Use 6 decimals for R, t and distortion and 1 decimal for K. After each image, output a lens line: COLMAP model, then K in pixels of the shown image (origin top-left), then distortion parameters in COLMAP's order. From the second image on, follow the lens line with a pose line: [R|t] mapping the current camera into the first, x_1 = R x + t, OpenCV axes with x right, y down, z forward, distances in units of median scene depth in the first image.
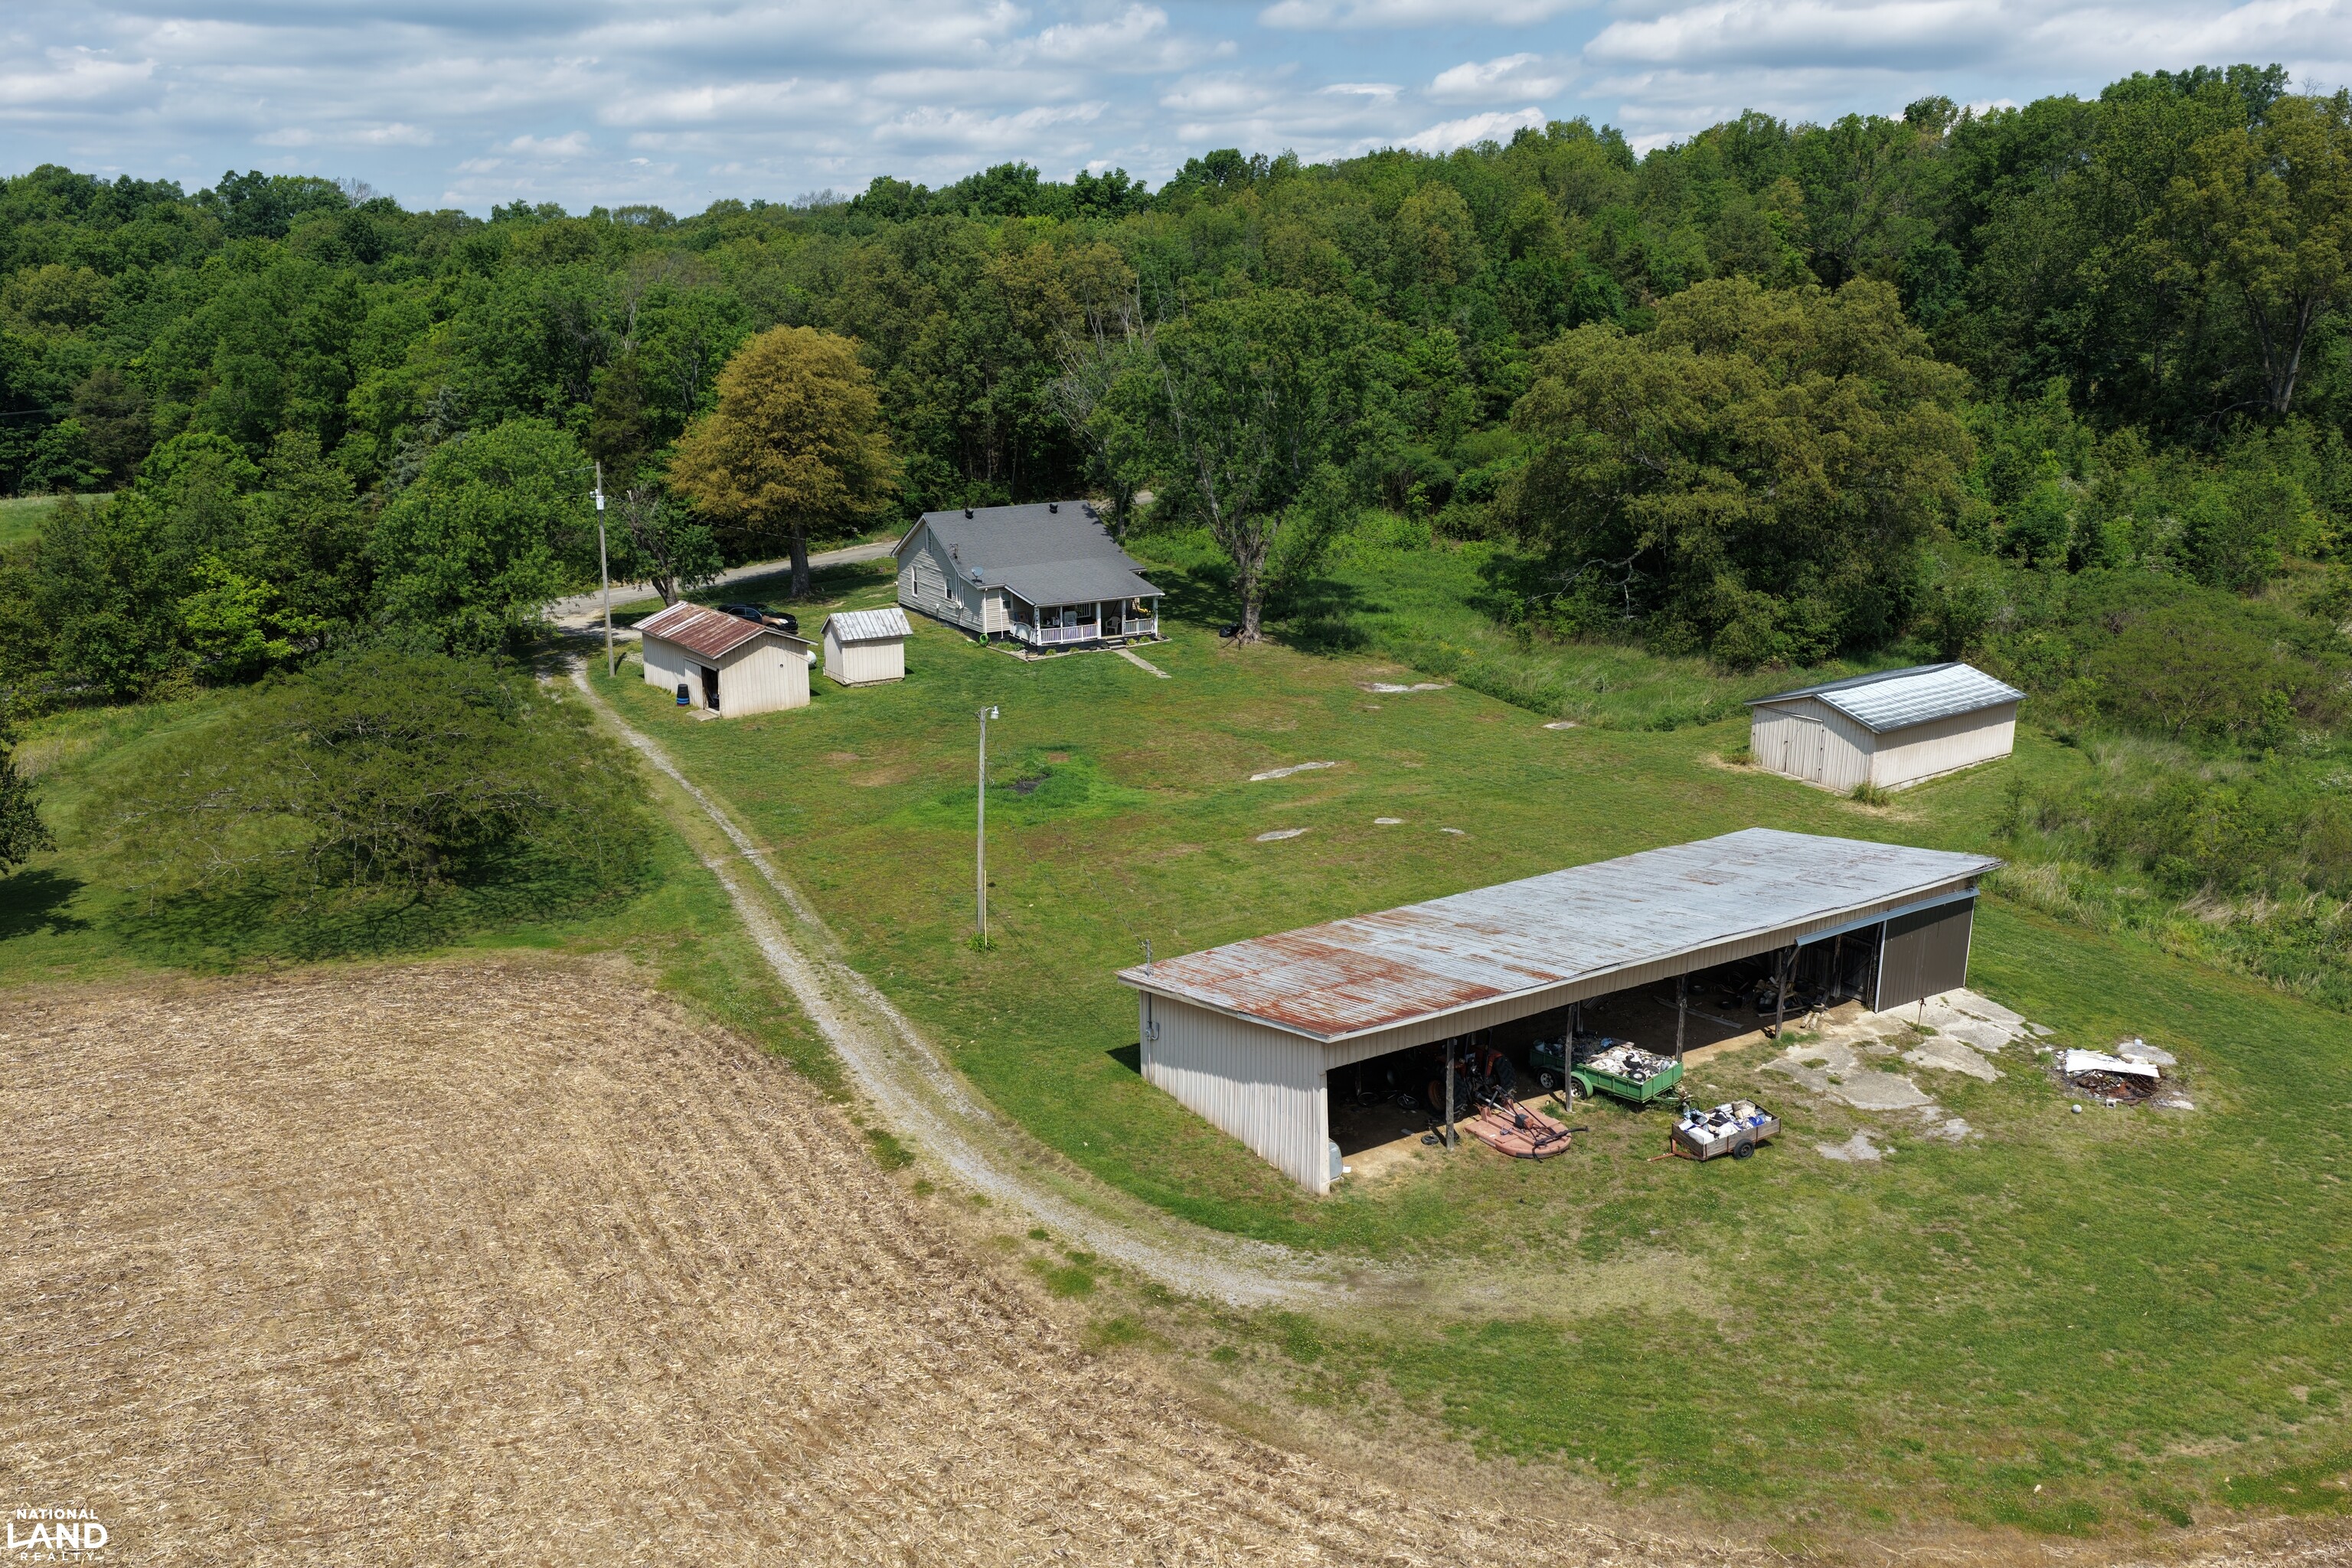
lens RADIAL K [[1951.6, 0, 1176.0], [0, 1951.6, 784.0], [0, 0, 1]] dist [-0.009571, 0.034427]
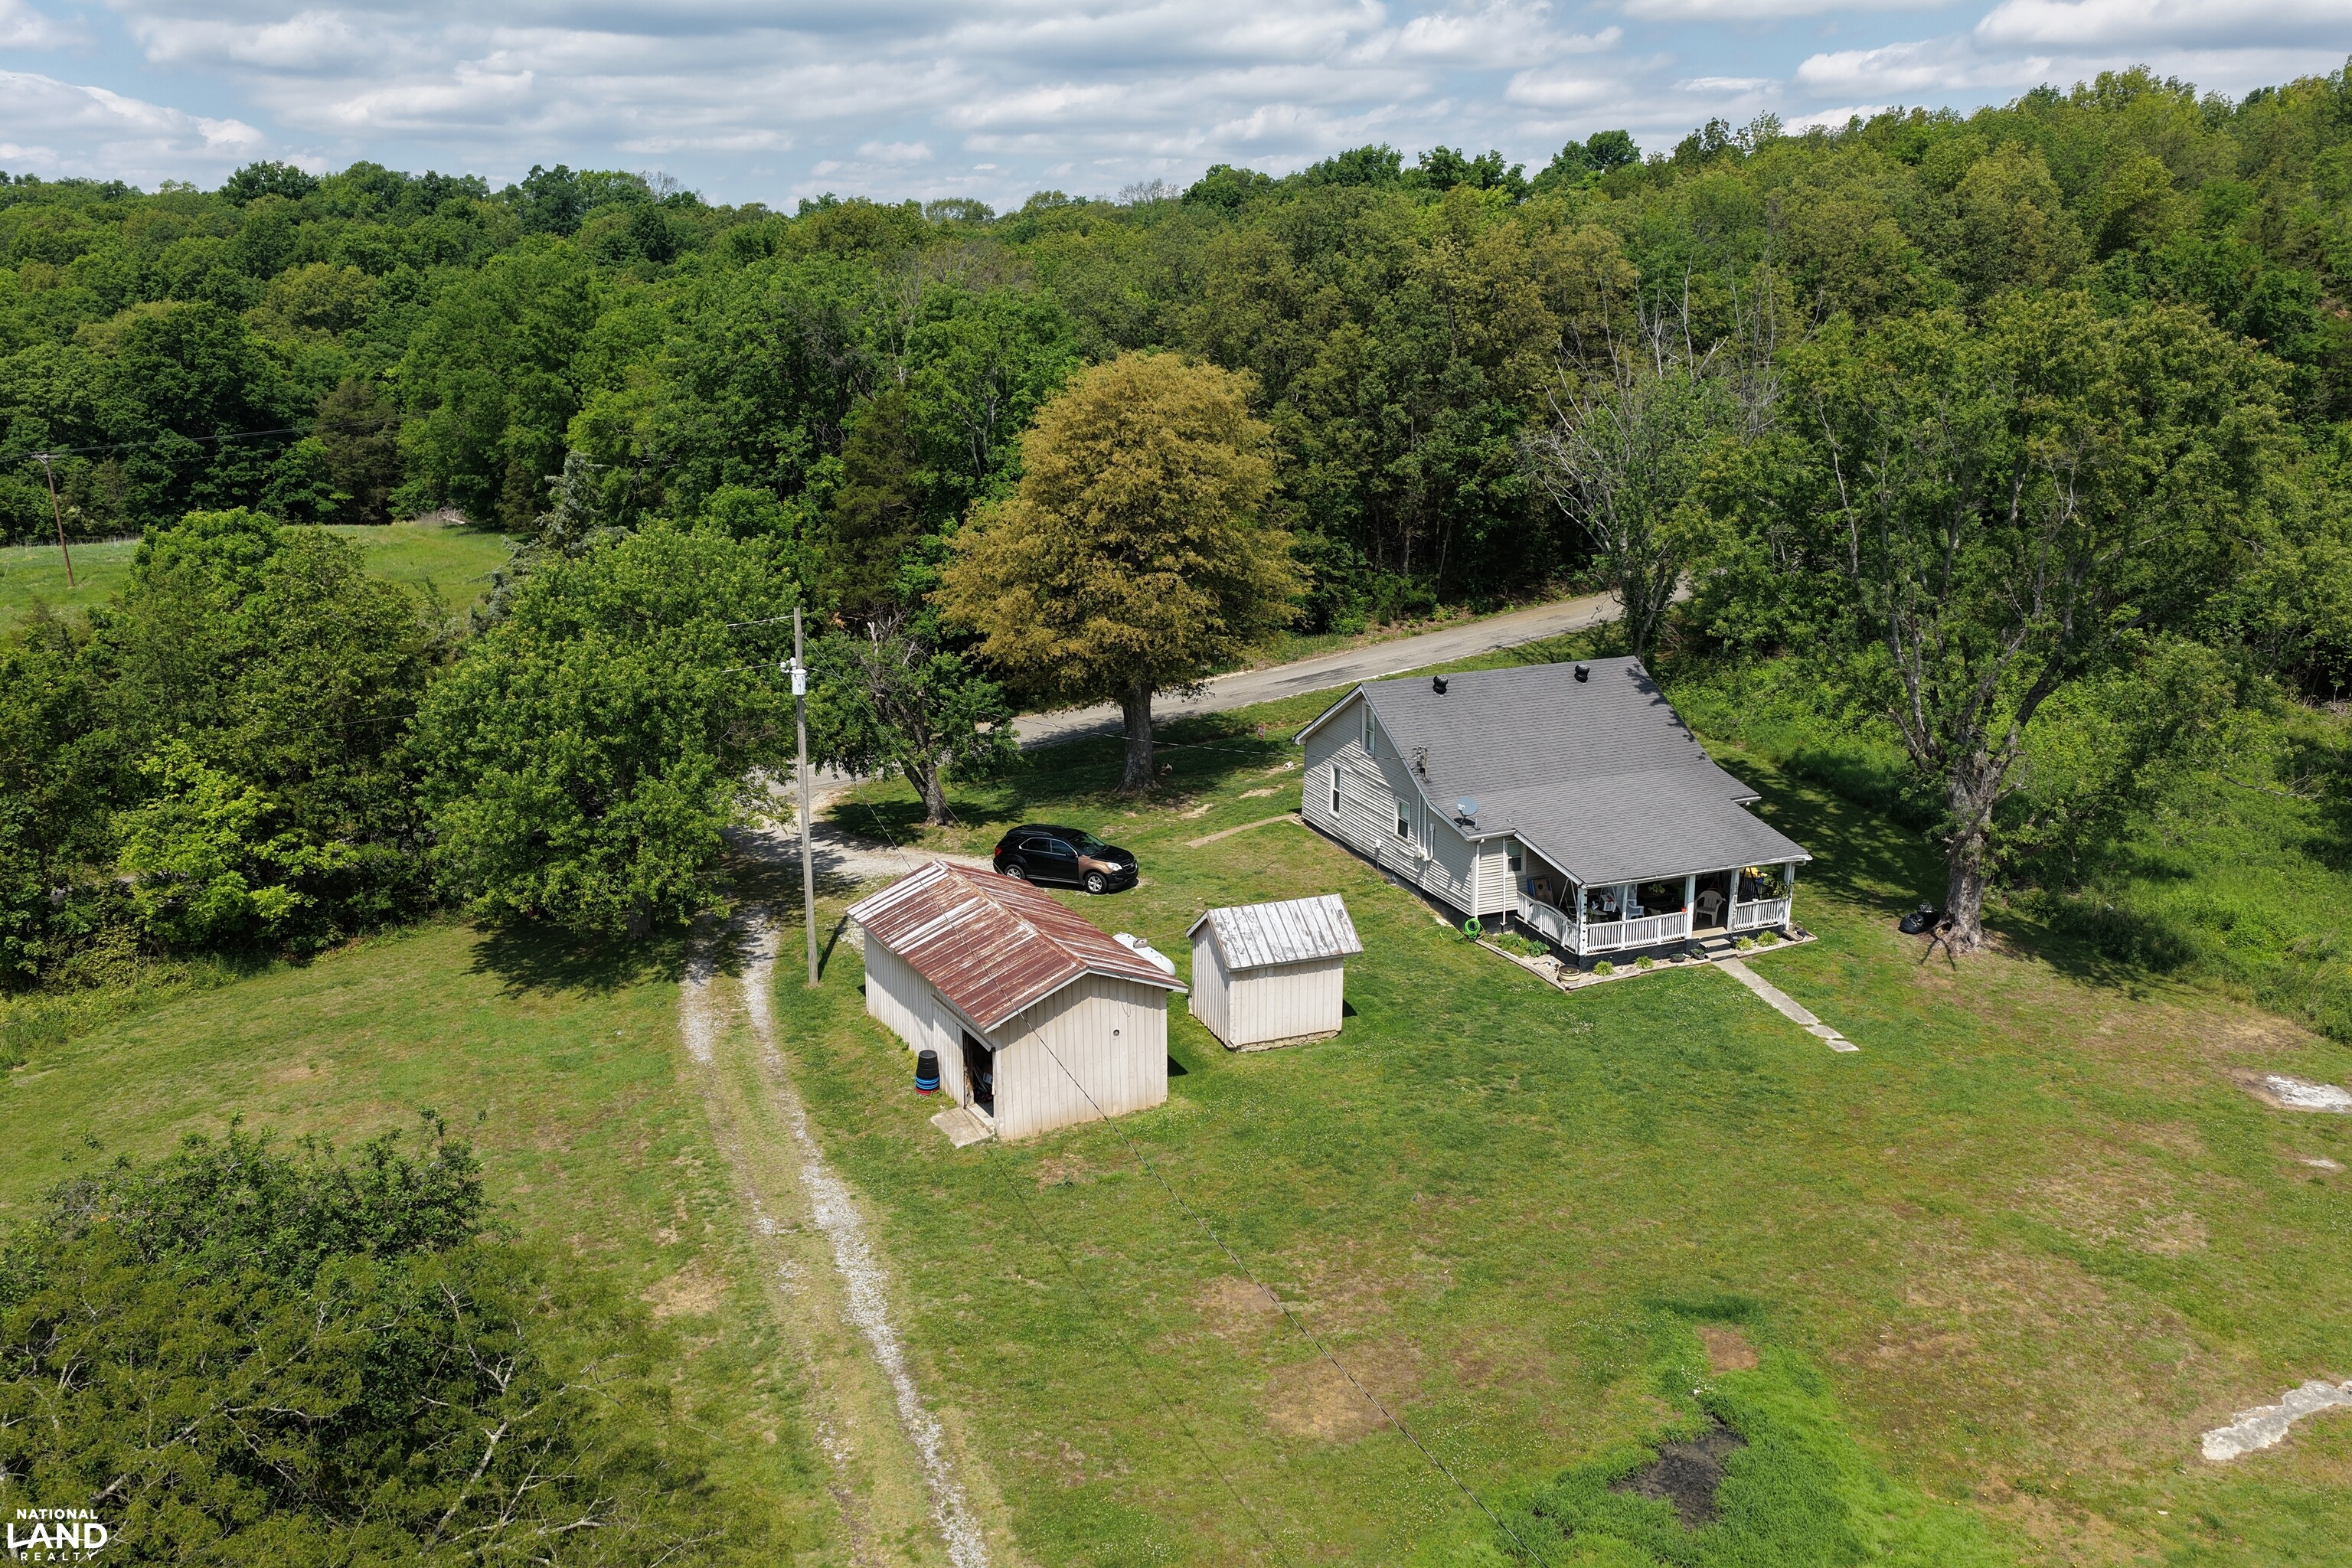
lens RADIAL K [[1951.6, 0, 1176.0], [0, 1951.6, 784.0], [0, 0, 1]] dist [-0.009571, 0.034427]
pose [[0.988148, 0.039197, -0.148412, -0.102599], [-0.039302, 0.999225, 0.002222, -0.114485], [0.148384, 0.003638, 0.988923, 0.449534]]
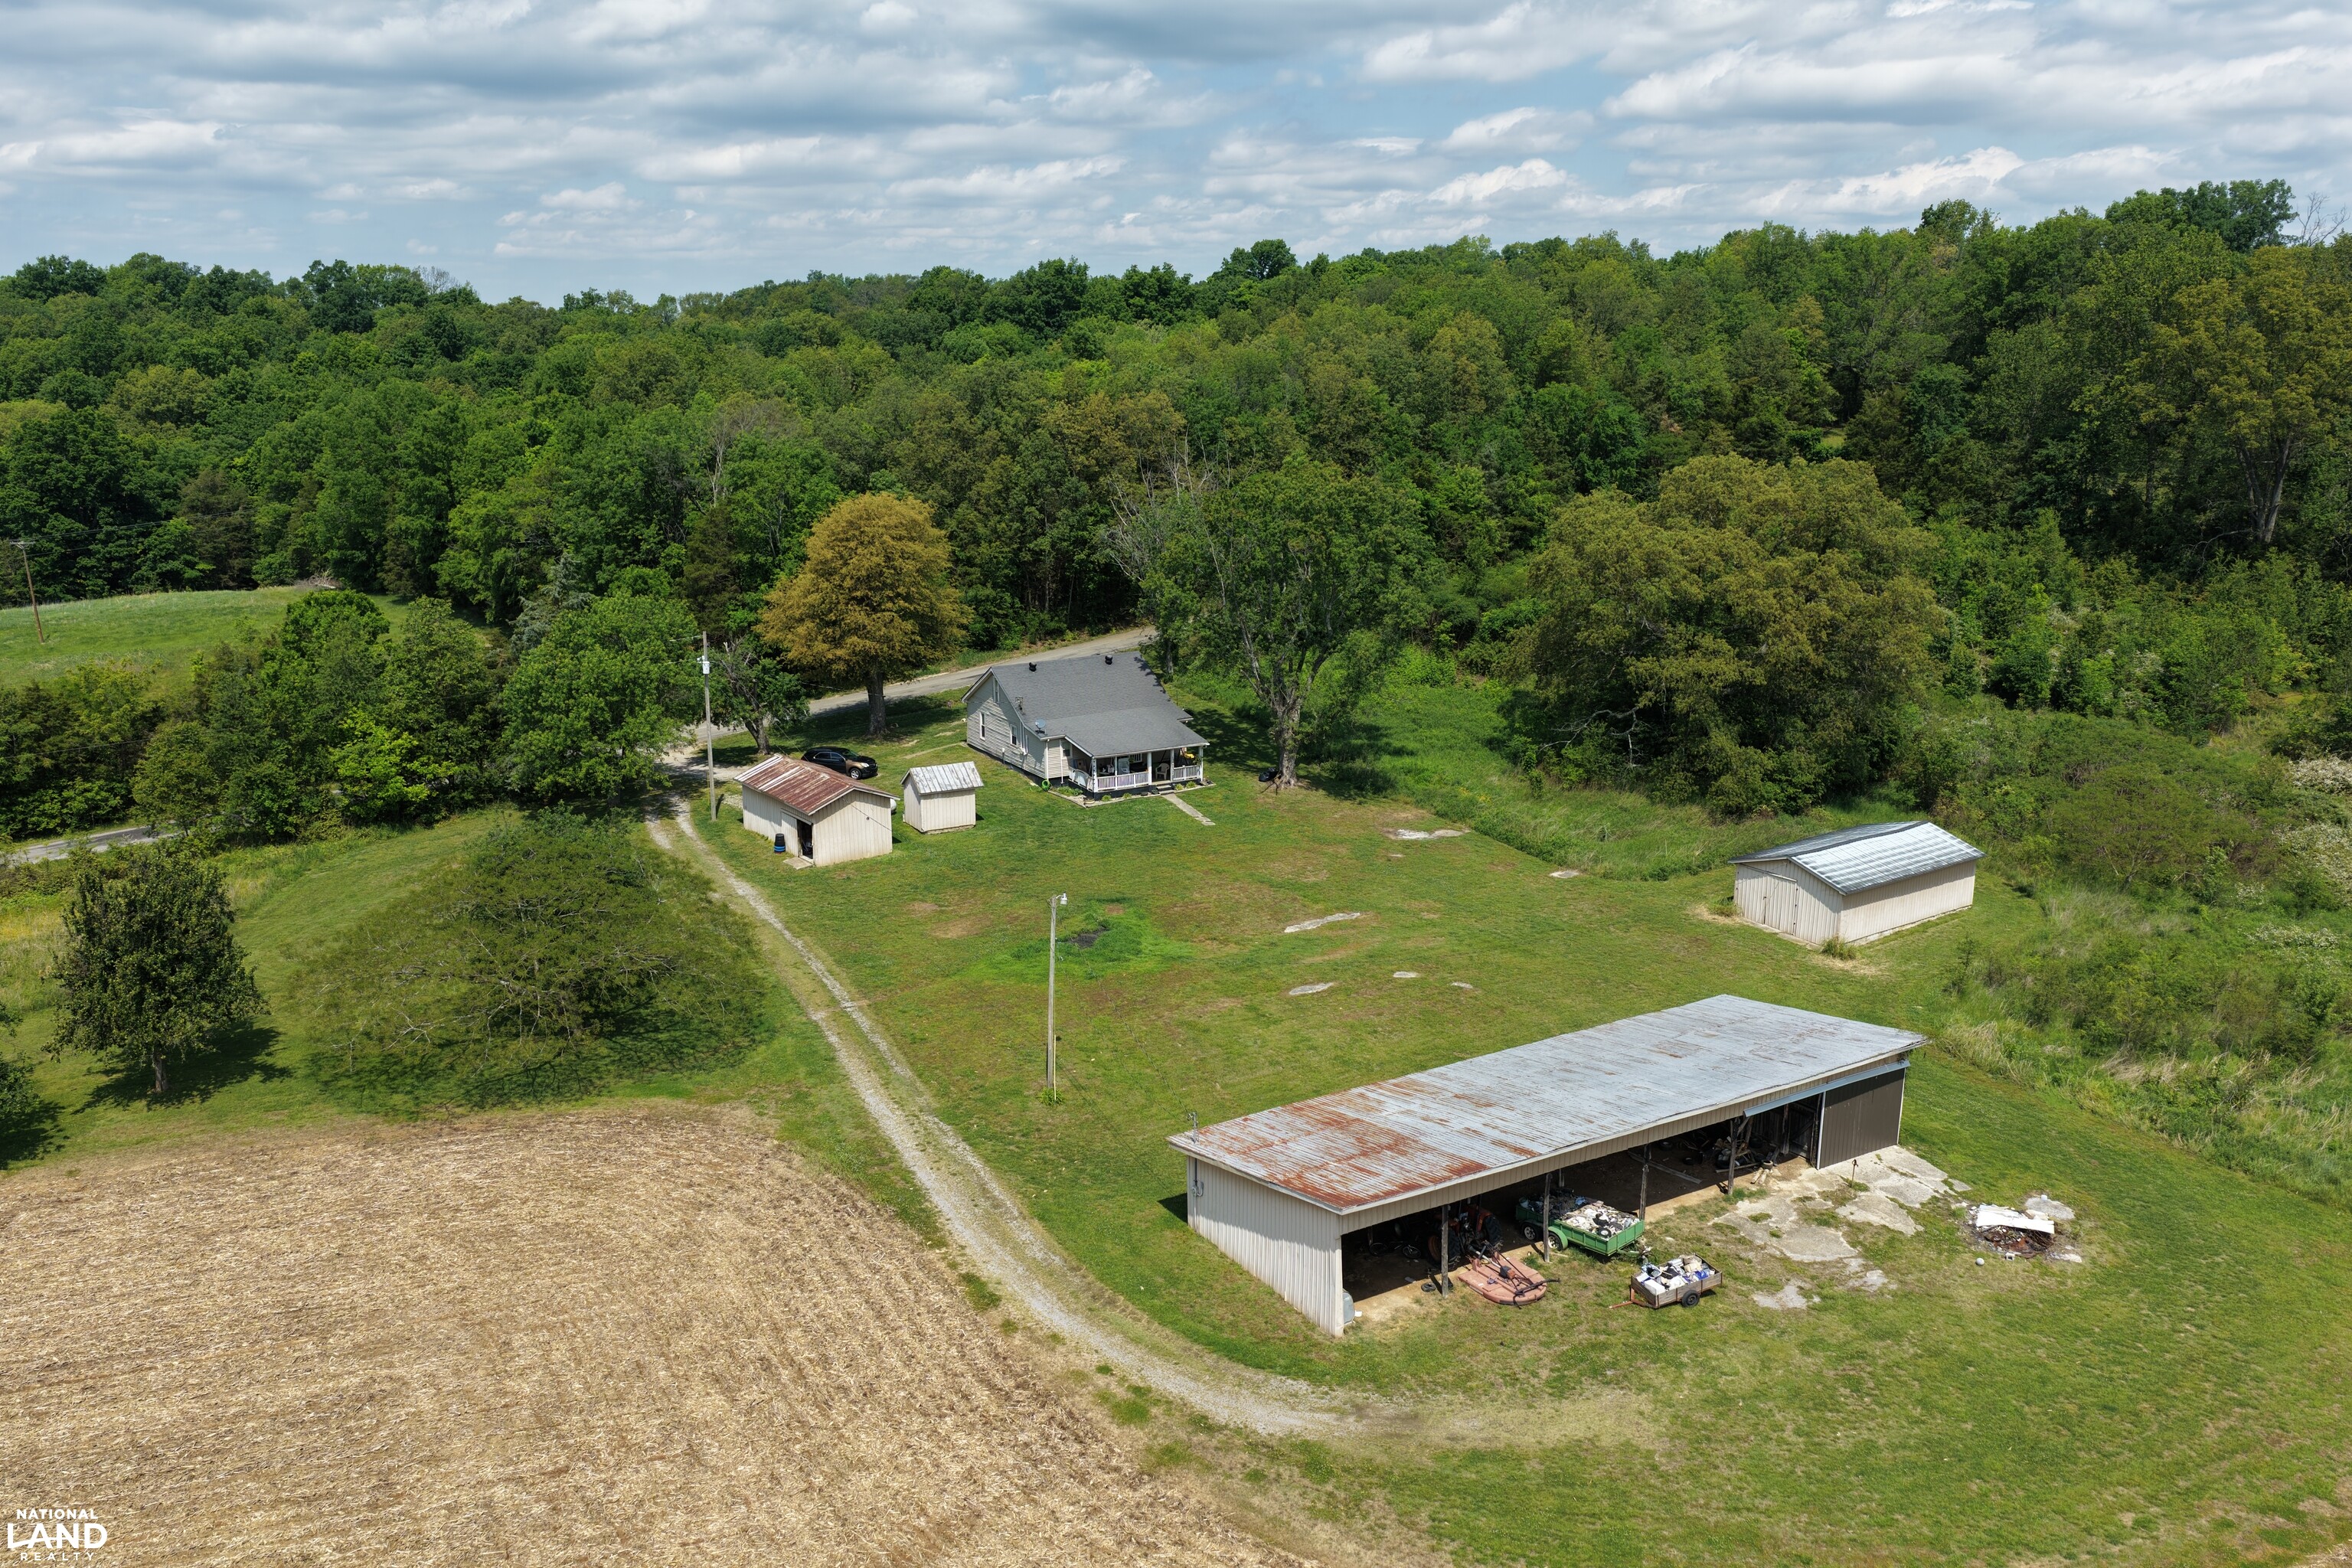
lens RADIAL K [[1951.6, 0, 1176.0], [0, 1951.6, 784.0], [0, 0, 1]] dist [-0.009571, 0.034427]
pose [[0.999740, 0.004922, -0.022272, -0.000002], [-0.005437, 0.999718, -0.023131, -0.050050], [0.022152, 0.023246, 0.999484, -0.106908]]
